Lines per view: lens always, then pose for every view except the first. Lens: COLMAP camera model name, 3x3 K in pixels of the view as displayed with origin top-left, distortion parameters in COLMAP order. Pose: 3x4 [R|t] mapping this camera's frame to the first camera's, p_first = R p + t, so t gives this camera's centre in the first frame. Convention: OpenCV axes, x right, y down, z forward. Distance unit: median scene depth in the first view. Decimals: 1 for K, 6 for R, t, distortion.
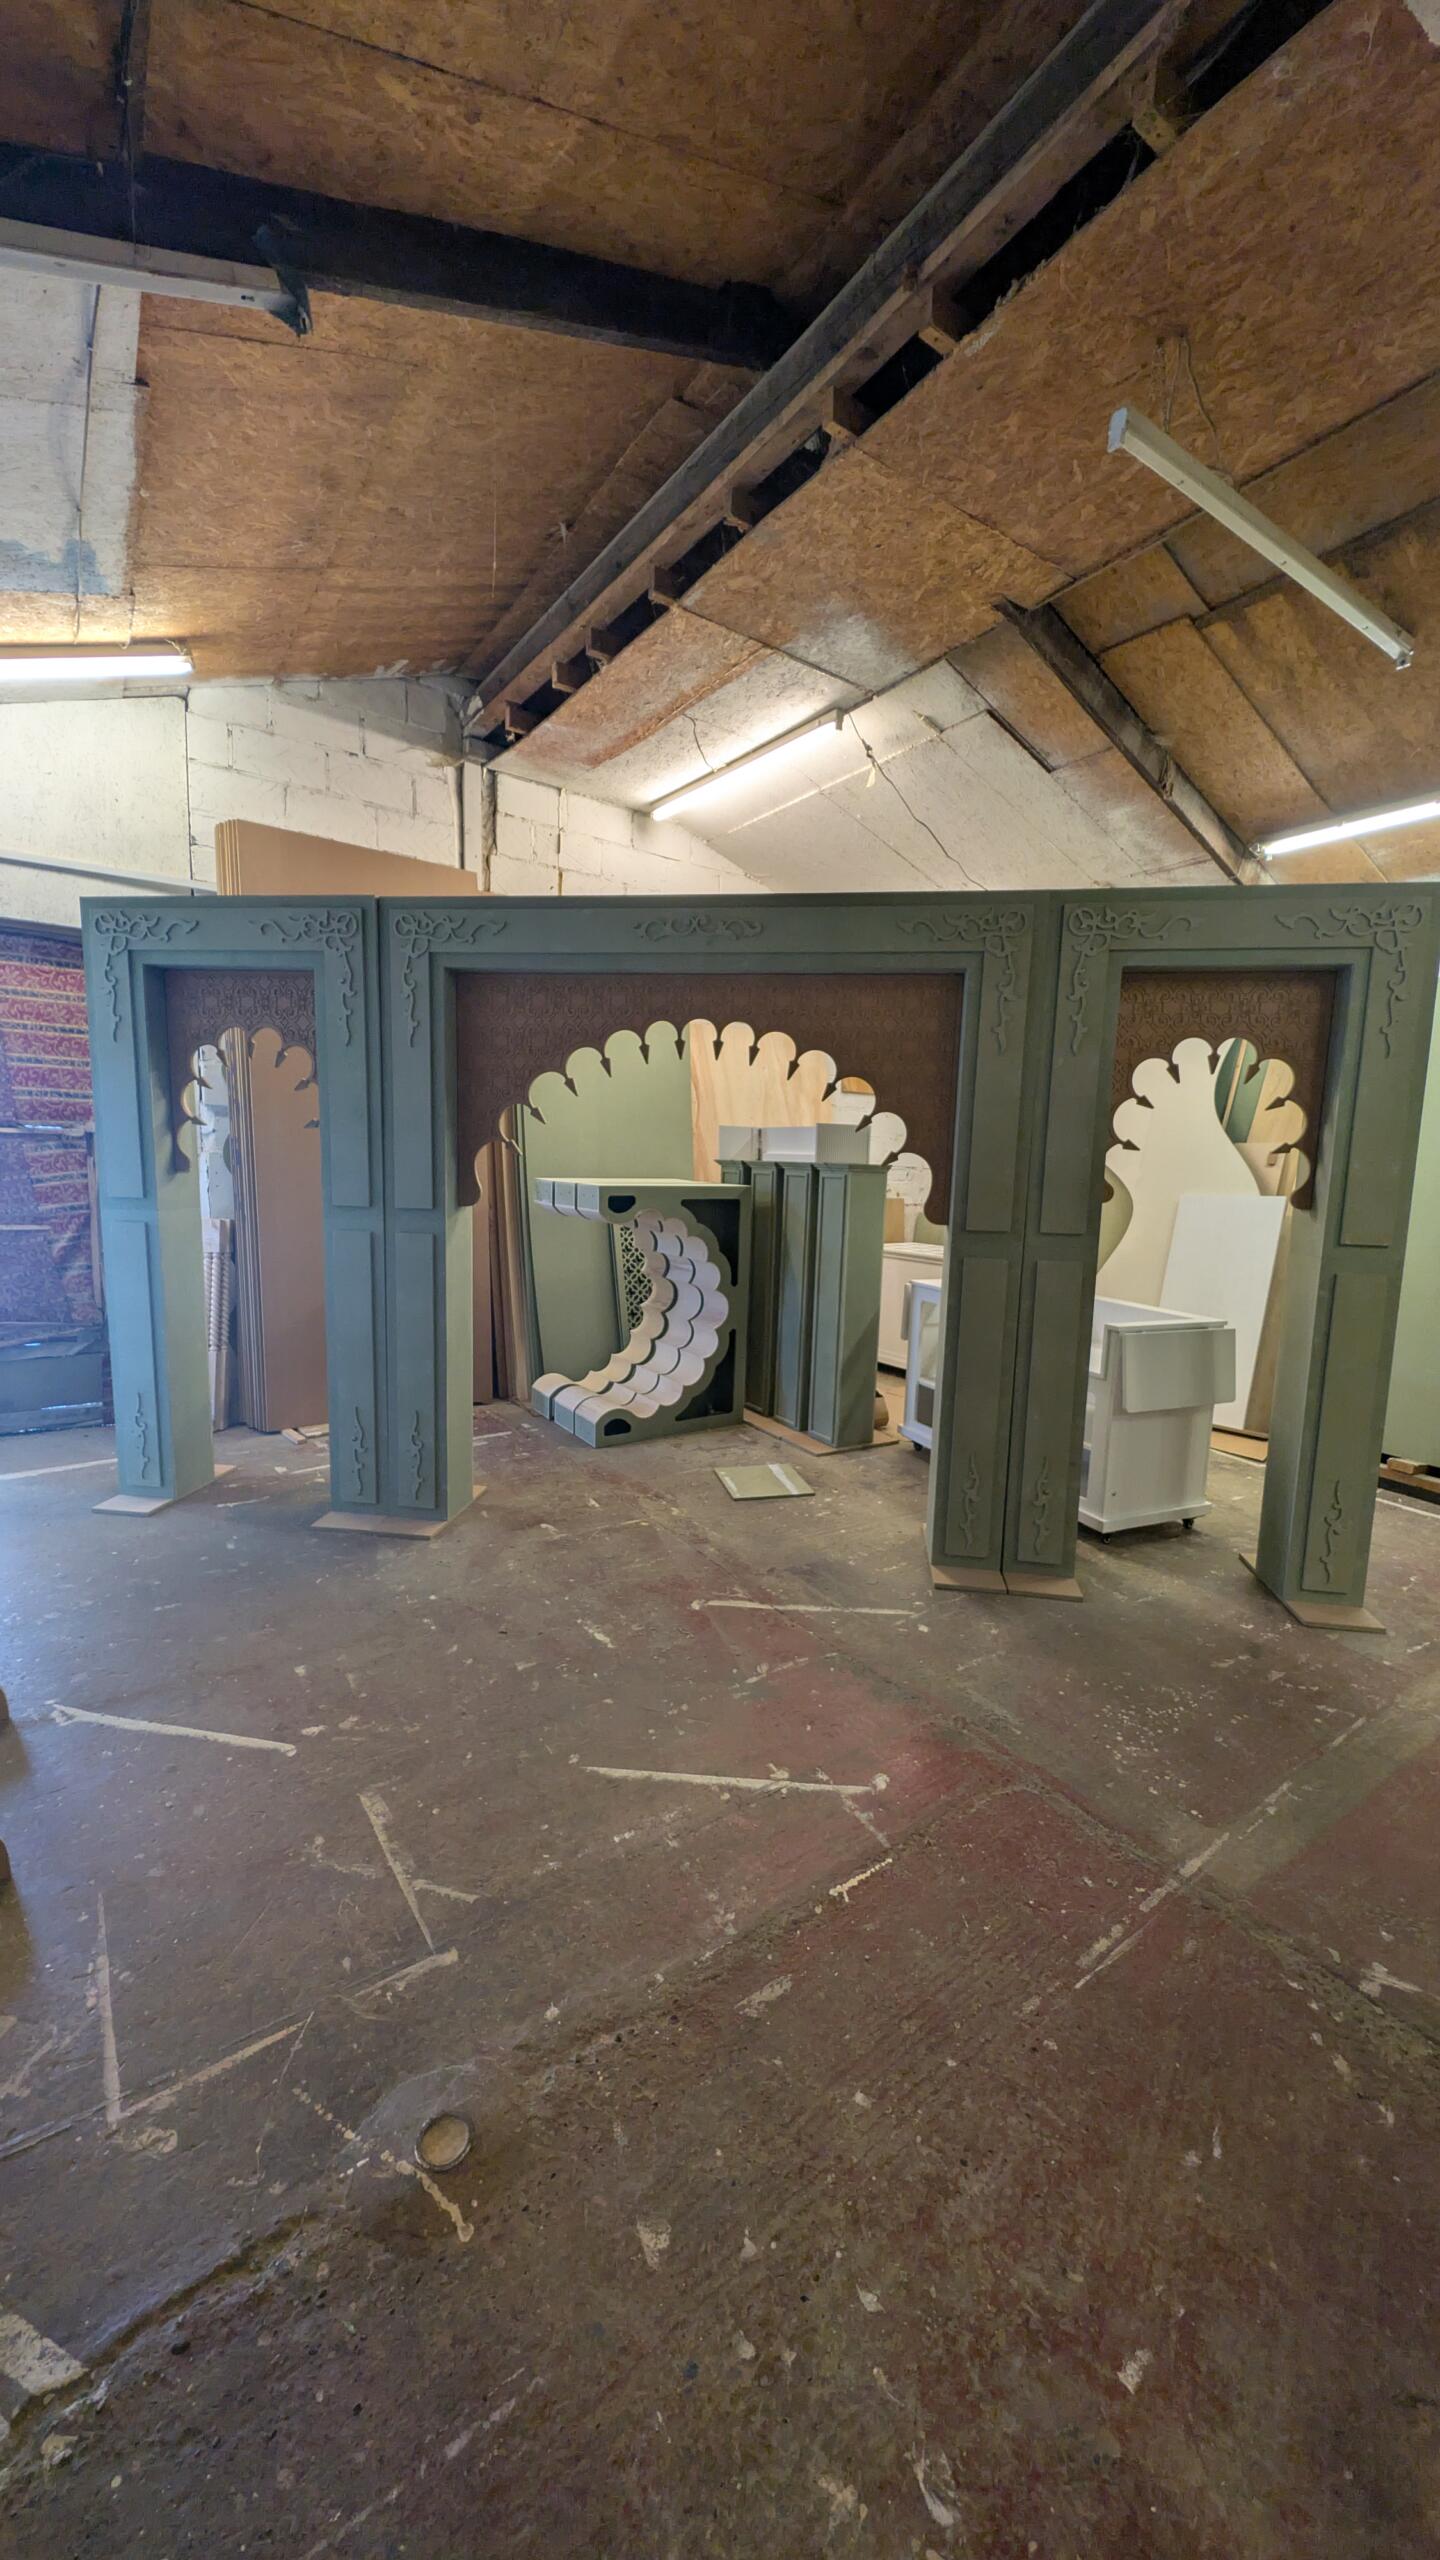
lens RADIAL K [[907.7, 0, 720.5], [0, 907.7, 1286.1], [0, 0, 1]] dist [-0.004868, -0.000276]
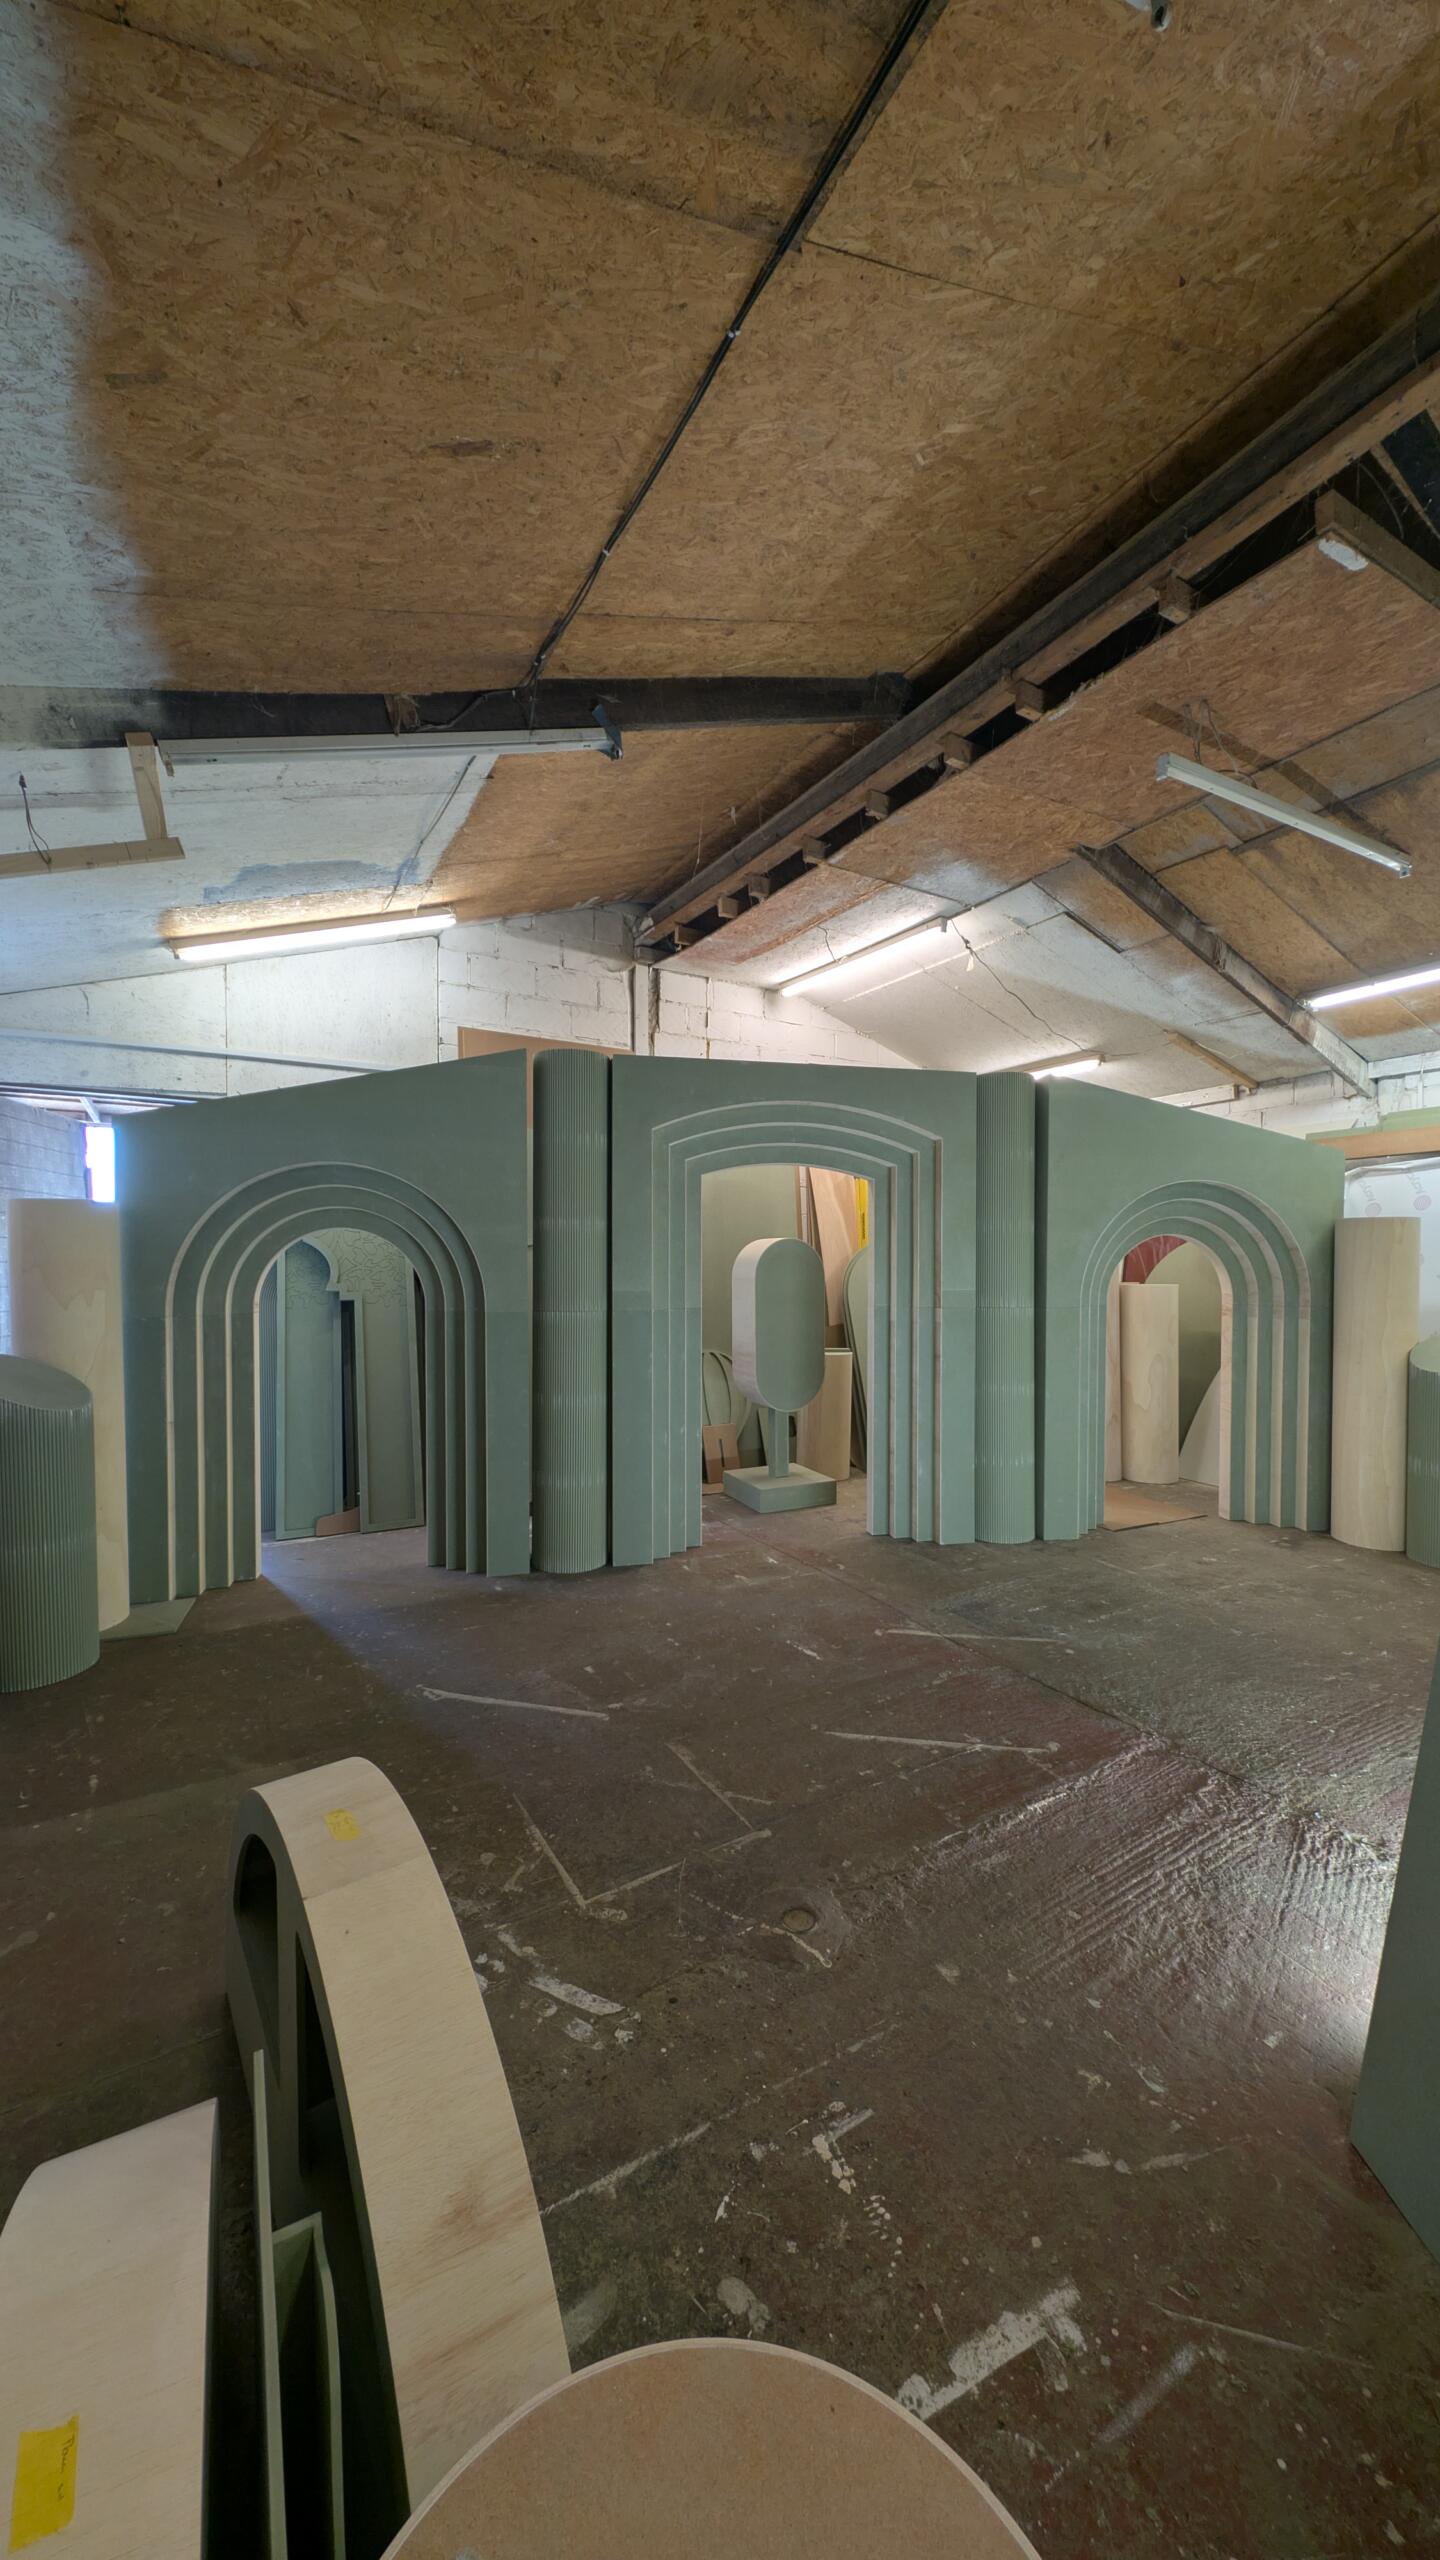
lens RADIAL K [[902.0, 0, 720.0], [0, 902.0, 1280.0], [0, 0, 1]] dist [-0.001905, -0.000189]
pose [[0.996089, -0.026324, -0.084349, -0.098636], [0.015527, 0.991884, -0.126191, 0.020202], [0.086986, 0.124388, 0.988413, -0.232428]]
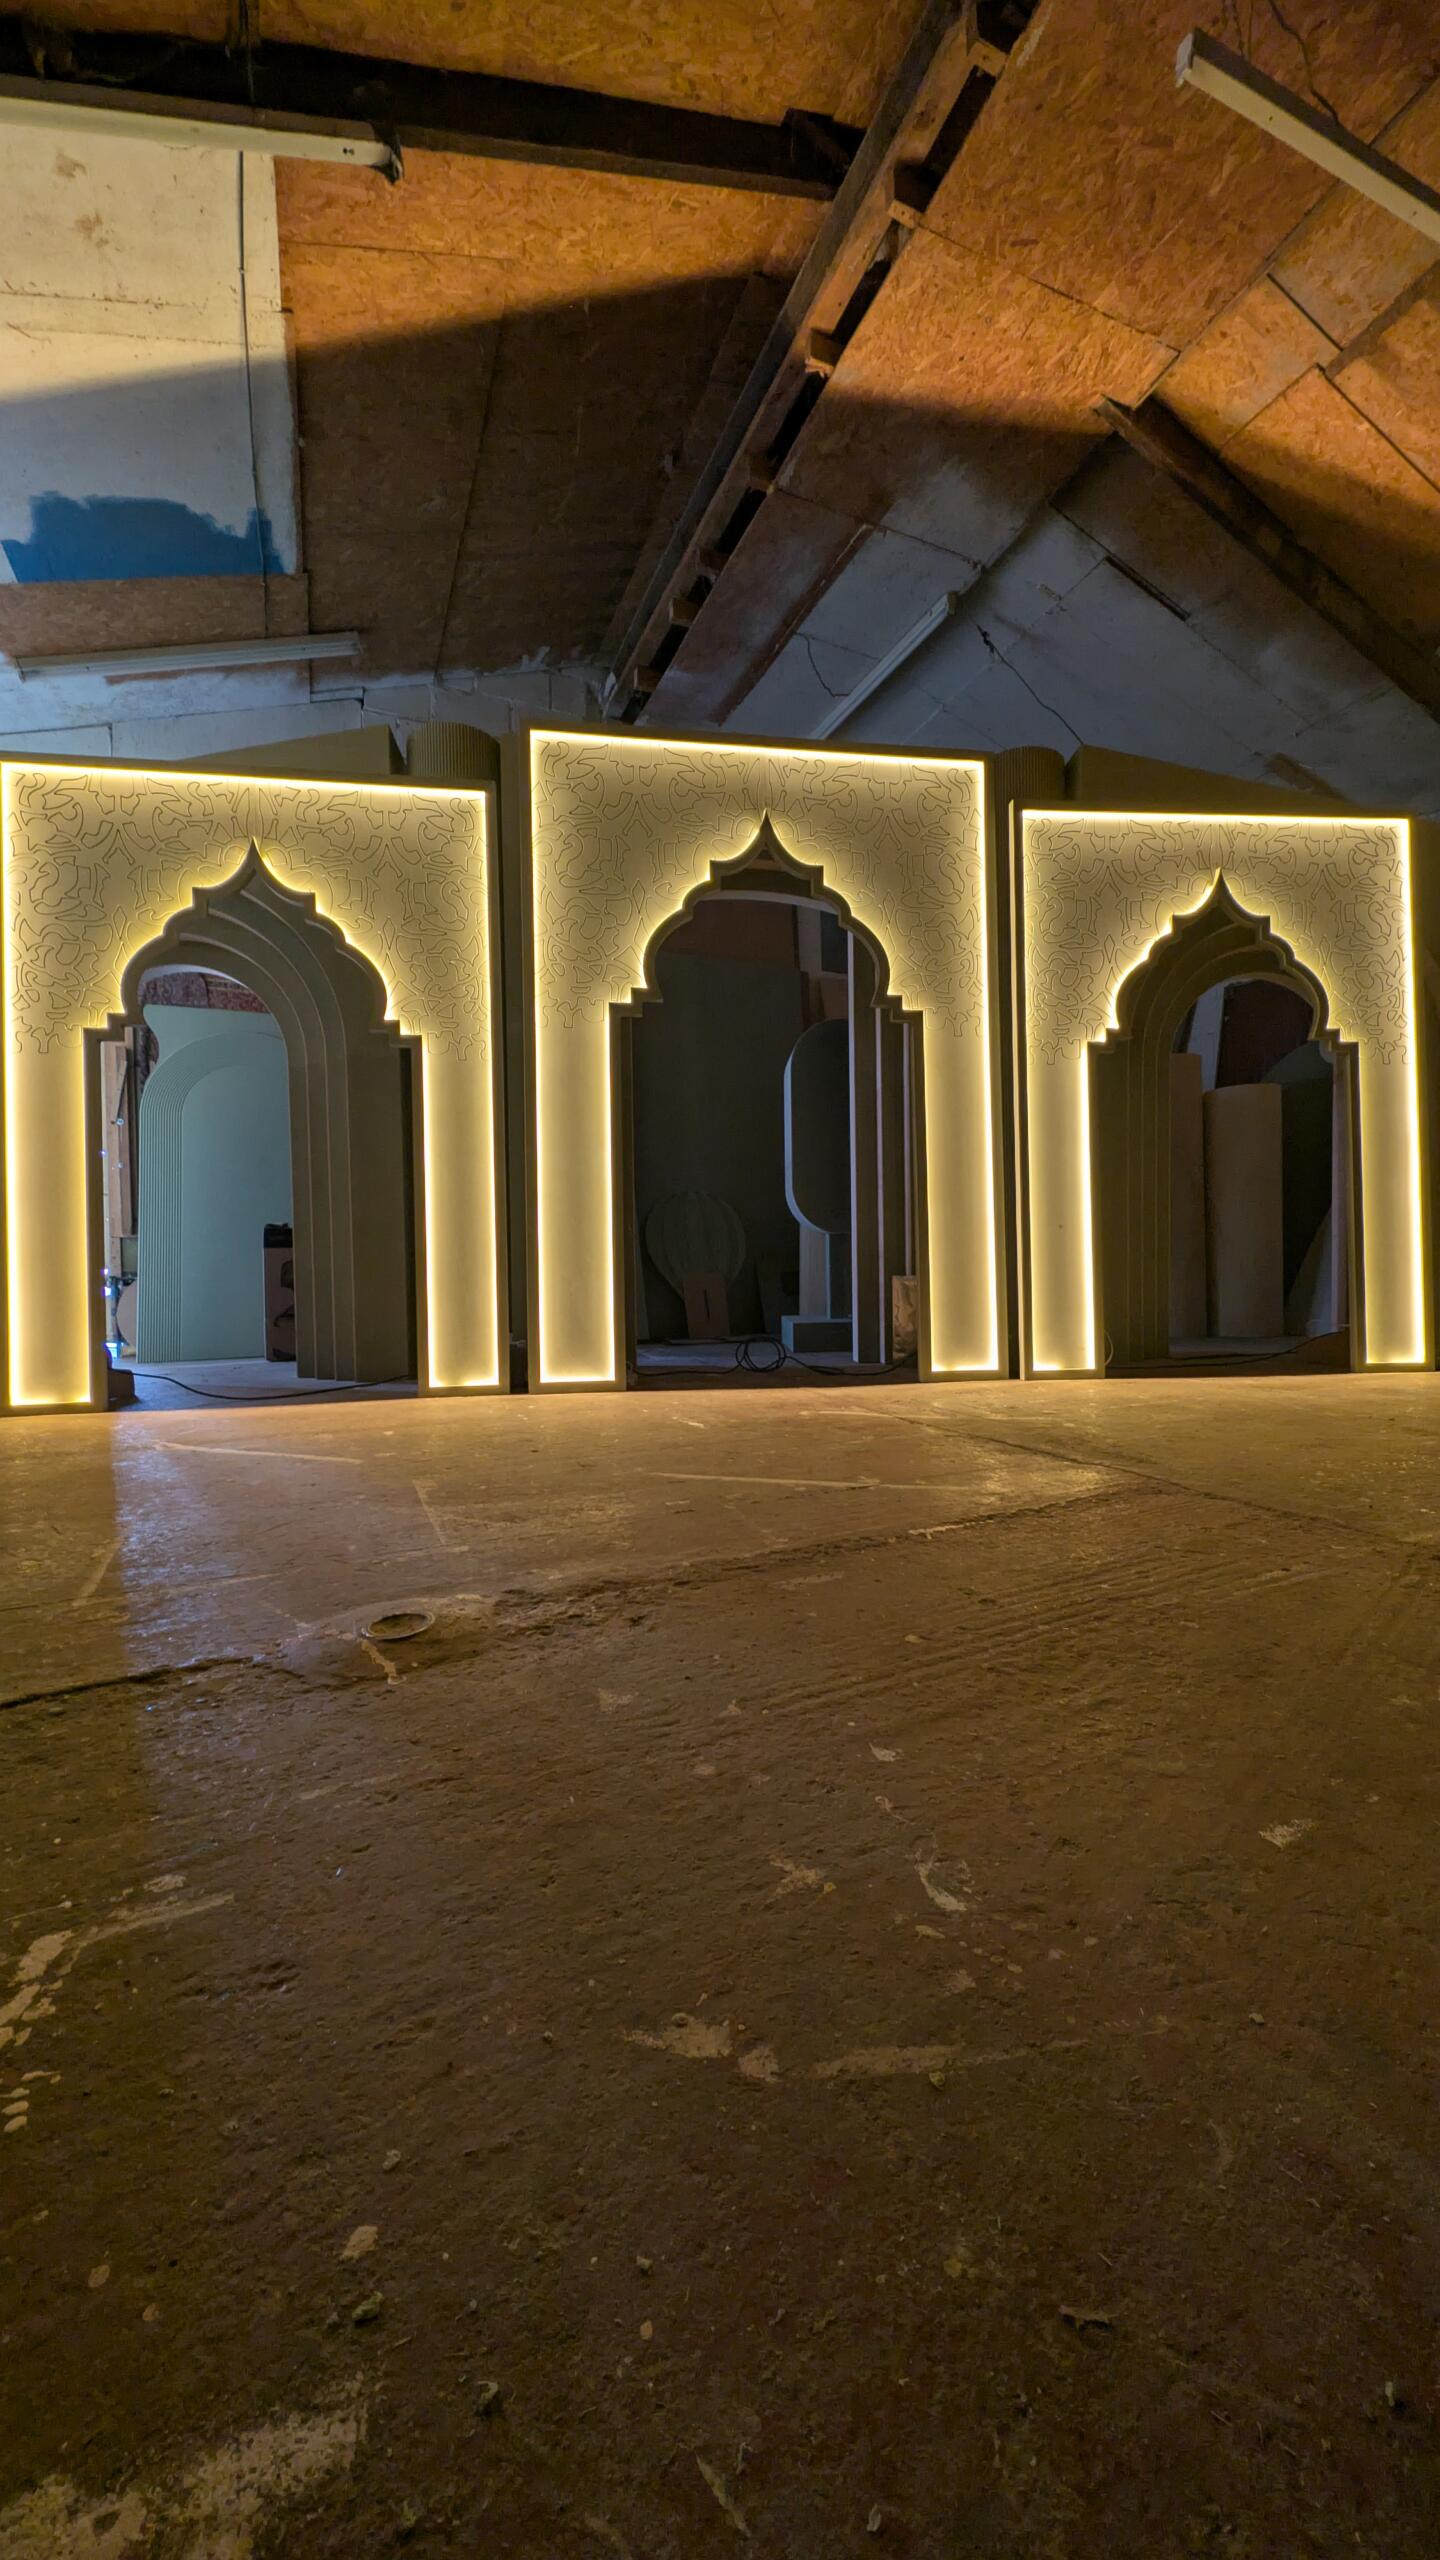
lens RADIAL K [[902.0, 0, 720.0], [0, 902.0, 1280.0], [0, 0, 1]] dist [-0.001905, -0.000189]
pose [[0.978642, -0.040782, -0.201488, 0.060492], [0.018129, 0.993427, -0.113019, 0.254527], [0.204773, 0.106953, 0.972949, 0.071943]]
